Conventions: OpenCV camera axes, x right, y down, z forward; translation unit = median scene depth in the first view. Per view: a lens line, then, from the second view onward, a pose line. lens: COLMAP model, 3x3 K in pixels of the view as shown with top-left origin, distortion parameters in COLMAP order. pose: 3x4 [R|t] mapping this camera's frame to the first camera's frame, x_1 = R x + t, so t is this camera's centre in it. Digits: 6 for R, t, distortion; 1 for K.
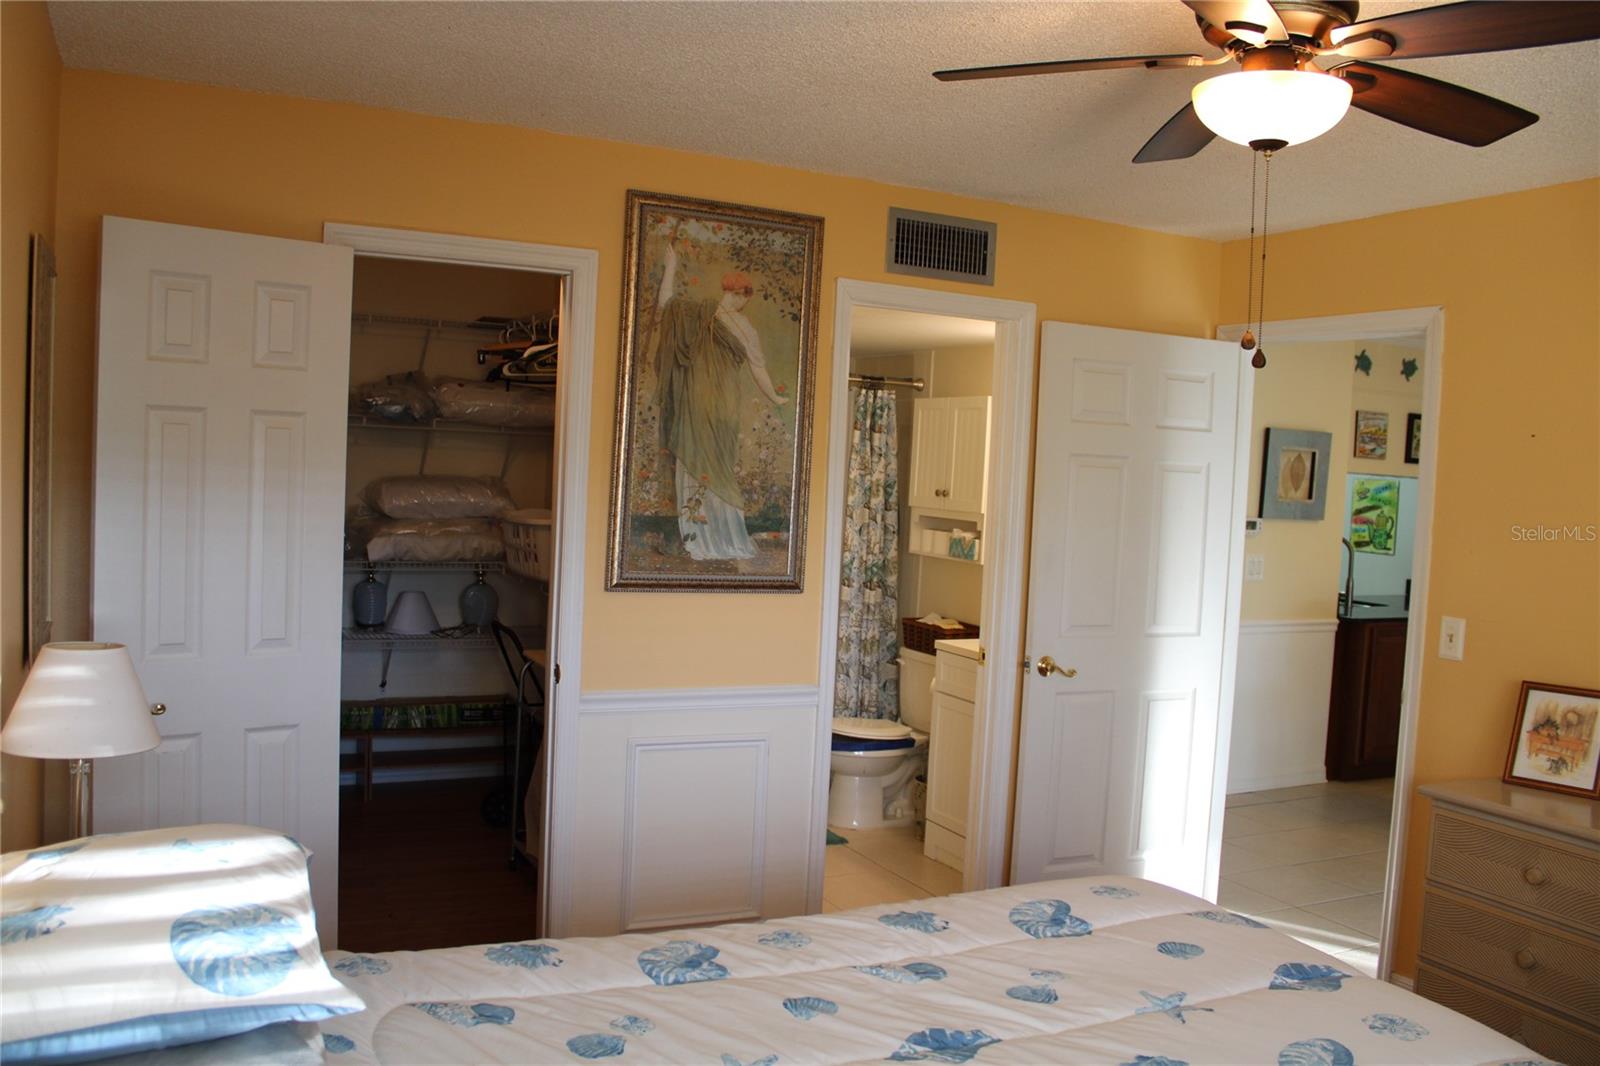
lens RADIAL K [[1276.7, 0, 805.0], [0, 1276.7, 514.6], [0, 0, 1]] dist [-0.091064, 0.004220]
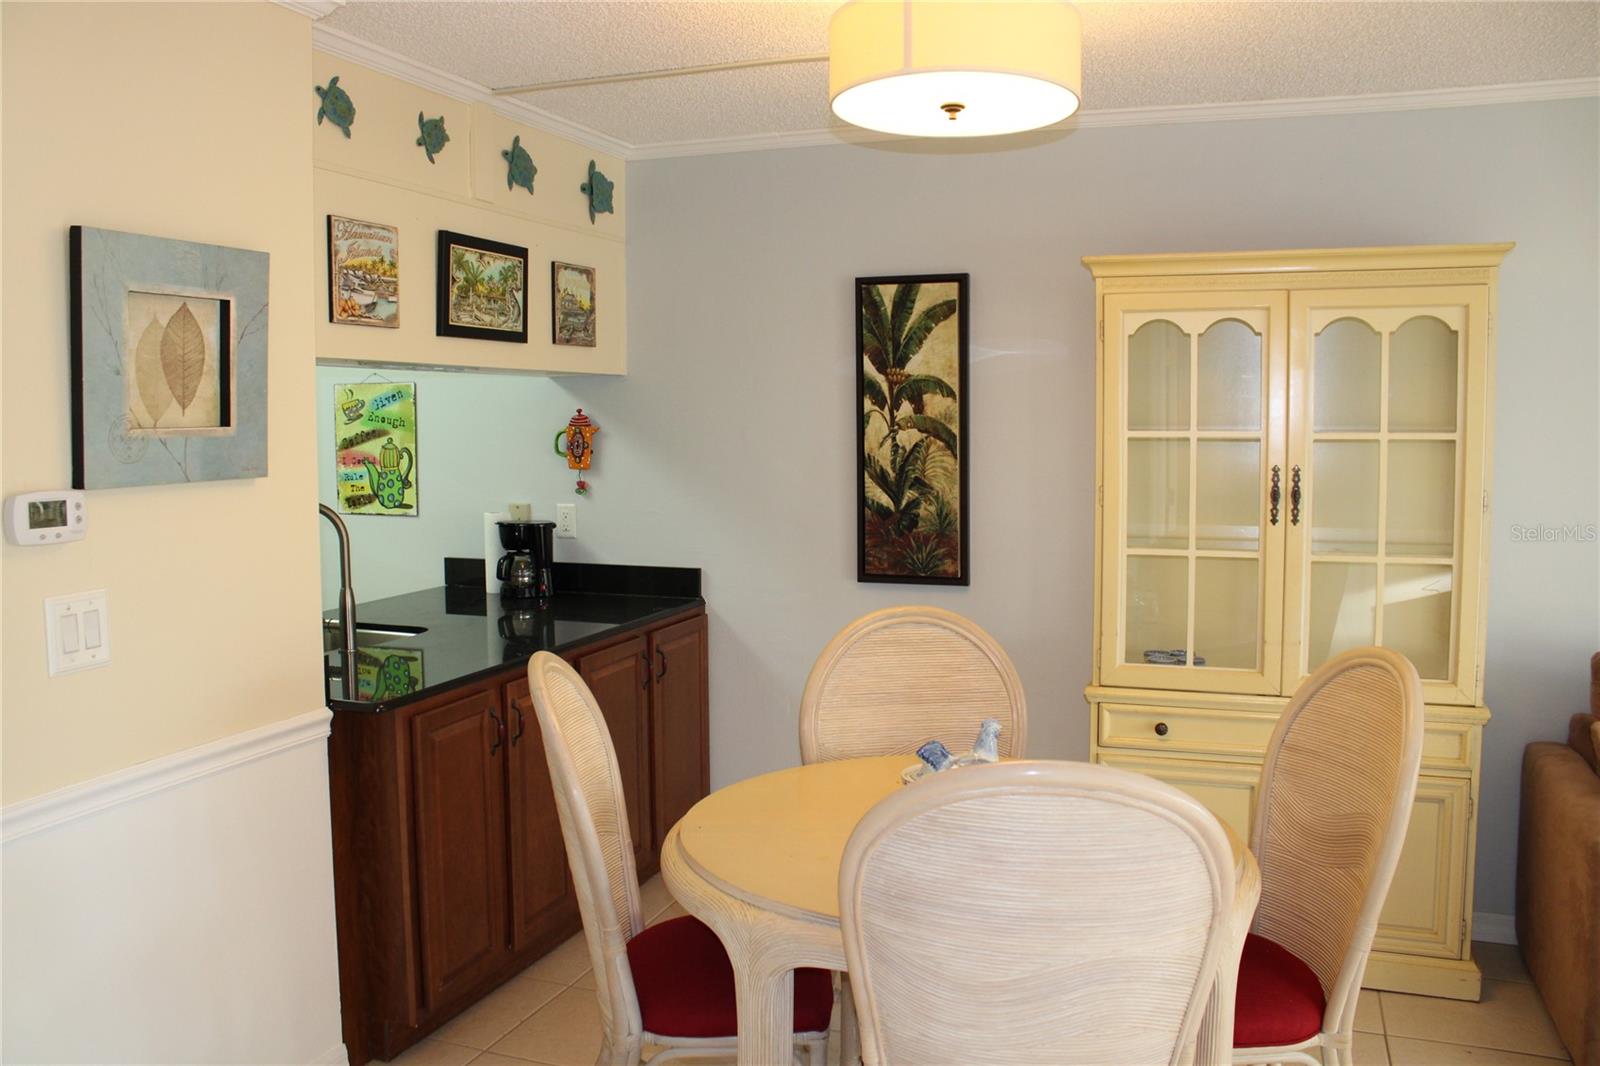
lens RADIAL K [[1276.7, 0, 805.0], [0, 1276.7, 514.6], [0, 0, 1]] dist [-0.091064, 0.004220]
pose [[0.718590, -0.106540, 0.687225, 0.248684], [0.067216, 0.994209, 0.083847, -0.005169], [-0.692178, -0.014059, 0.721590, 0.569050]]
